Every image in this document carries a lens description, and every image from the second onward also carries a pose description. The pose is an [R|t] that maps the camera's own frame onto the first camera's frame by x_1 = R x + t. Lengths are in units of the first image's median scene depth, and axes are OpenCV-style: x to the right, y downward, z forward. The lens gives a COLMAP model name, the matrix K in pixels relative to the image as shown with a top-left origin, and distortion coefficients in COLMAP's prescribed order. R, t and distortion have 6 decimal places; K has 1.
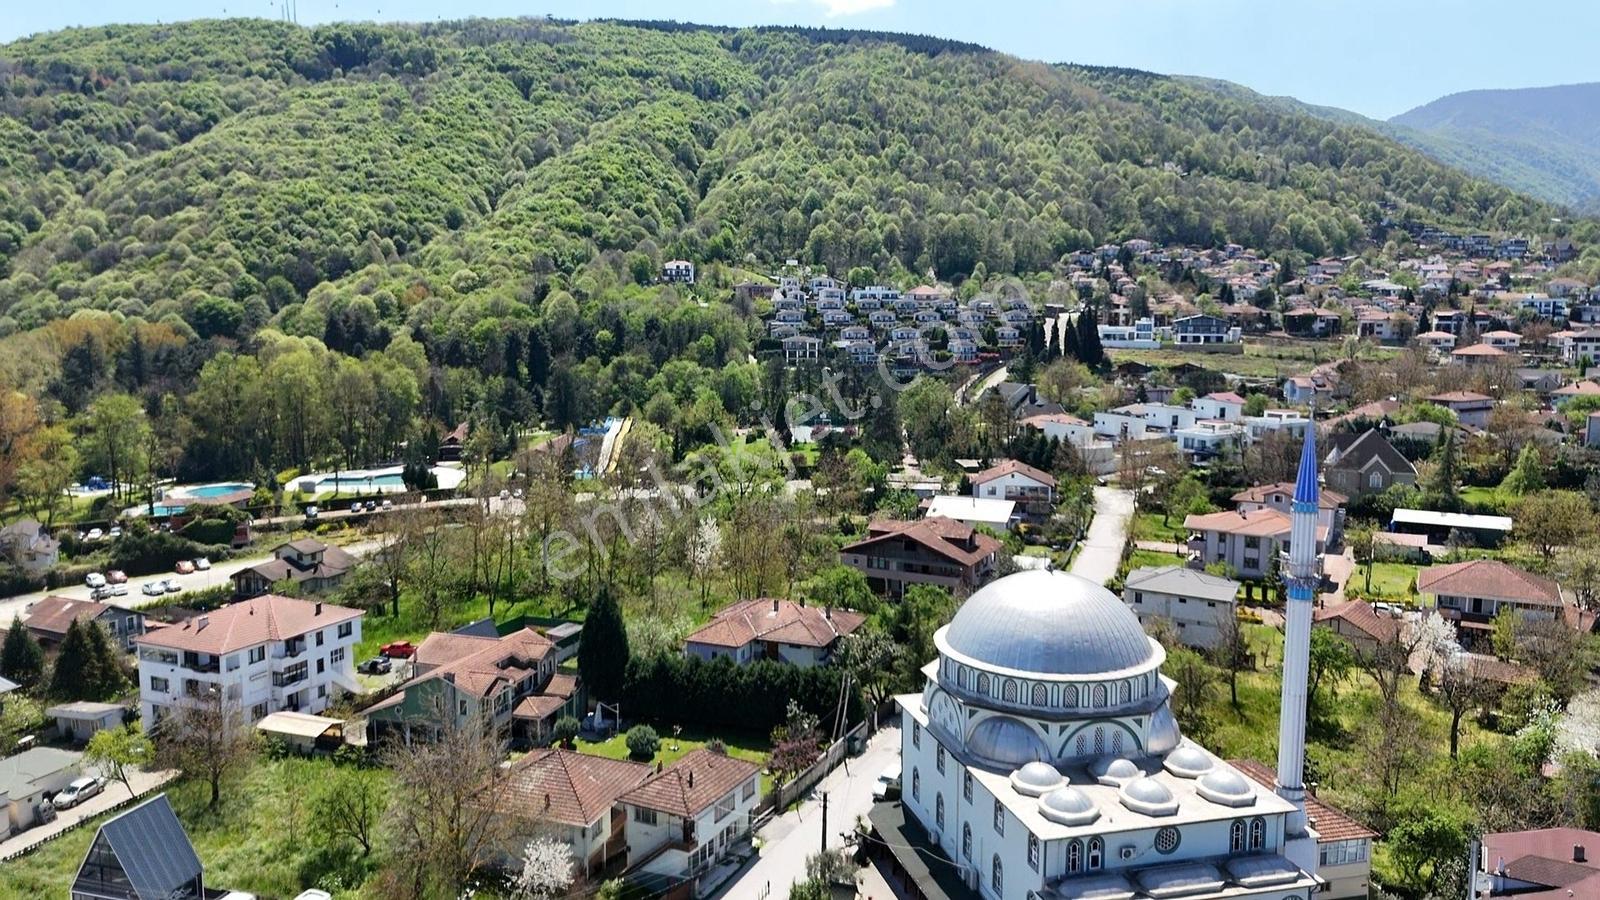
lens RADIAL K [[1187.9, 0, 801.3], [0, 1187.9, 447.6], [0, 0, 1]] dist [0.036369, -0.010942]
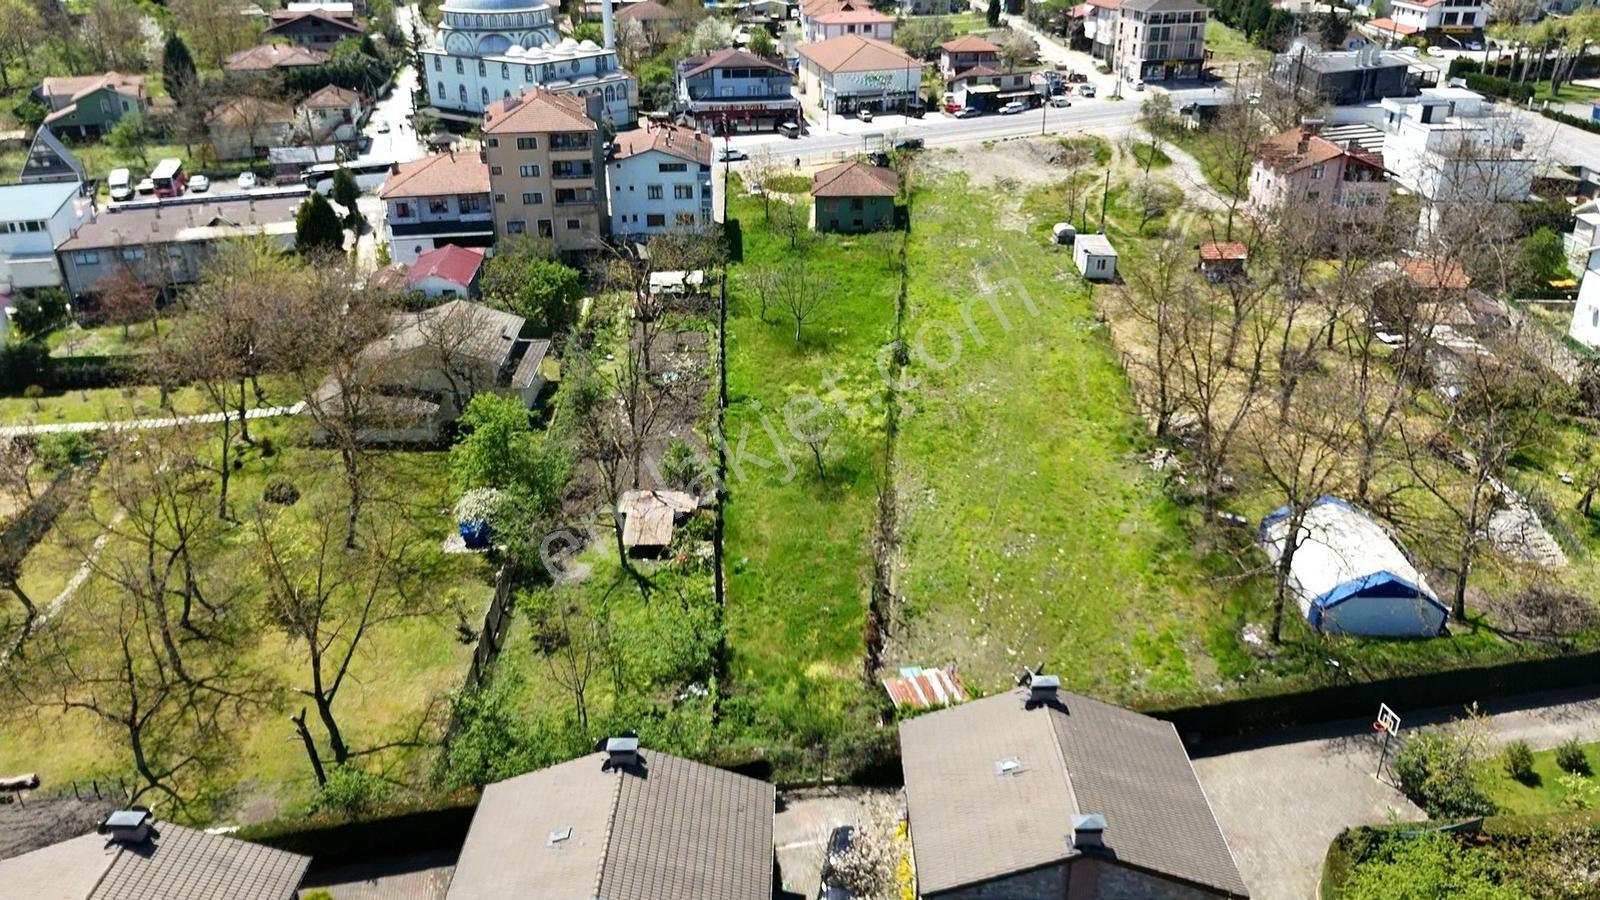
lens RADIAL K [[1182.9, 0, 803.2], [0, 1182.9, 450.1], [0, 0, 1]] dist [0.058073, -0.048728]
pose [[0.764270, -0.279891, 0.580993, -0.385856], [0.086226, 0.937170, 0.338050, 0.109121], [-0.639107, -0.208265, 0.740384, -0.505026]]
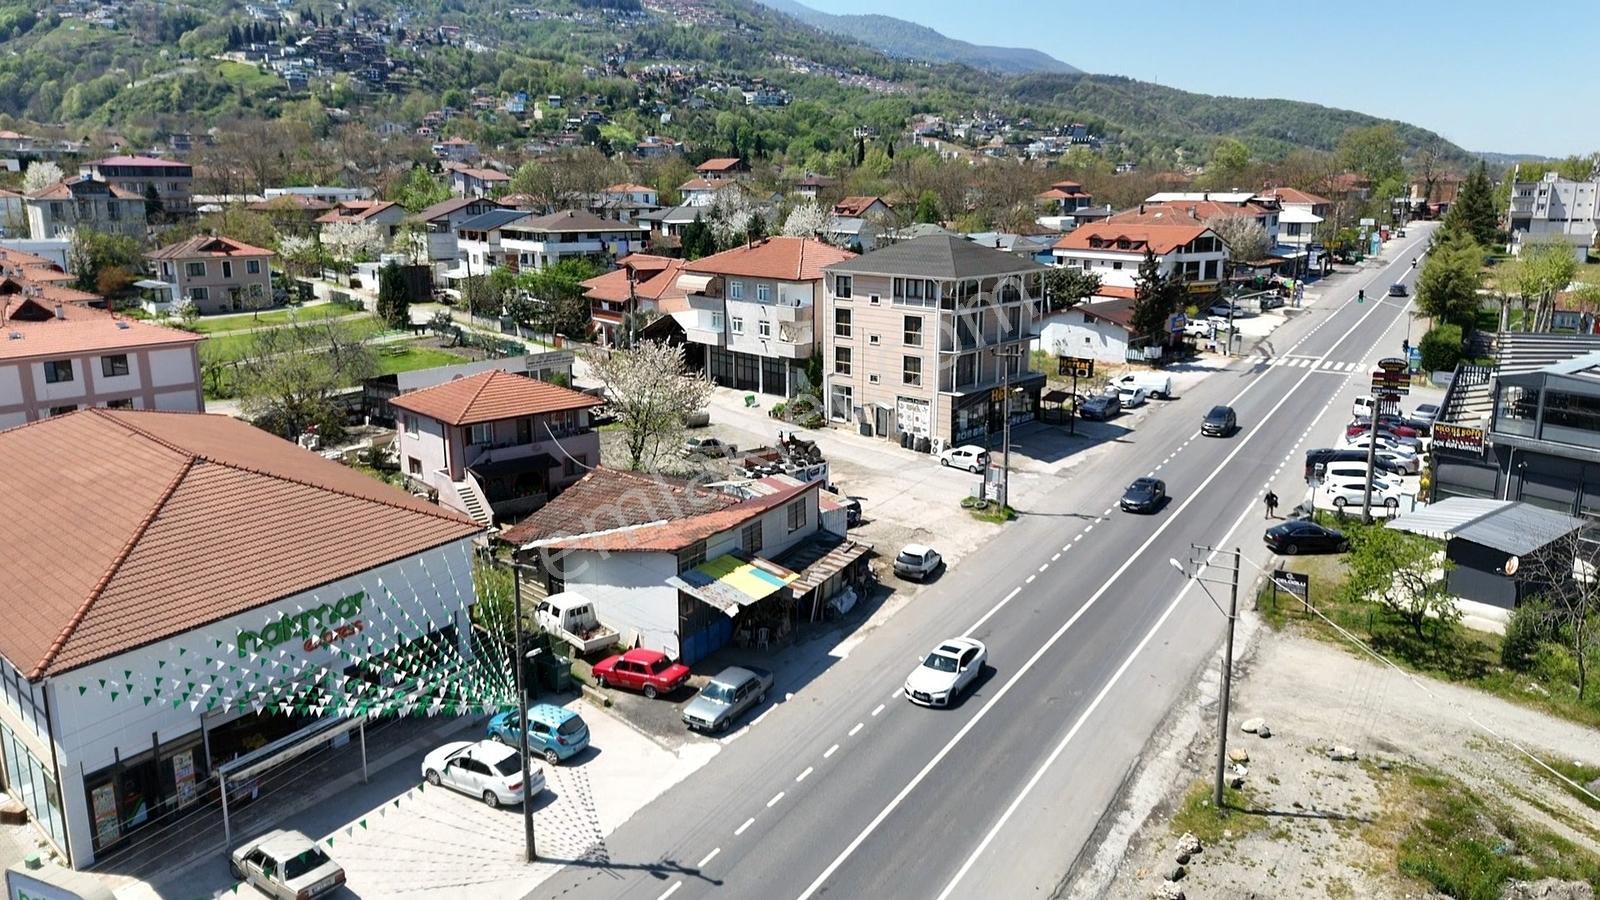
lens RADIAL K [[1180.5, 0, 803.1], [0, 1180.5, 449.1], [0, 0, 1]] dist [0.065912, -0.059328]
pose [[0.241189, -0.221935, 0.944761, 0.181901], [0.126708, 0.972369, 0.196073, 0.098458], [-0.962171, 0.072419, 0.262646, 0.142711]]
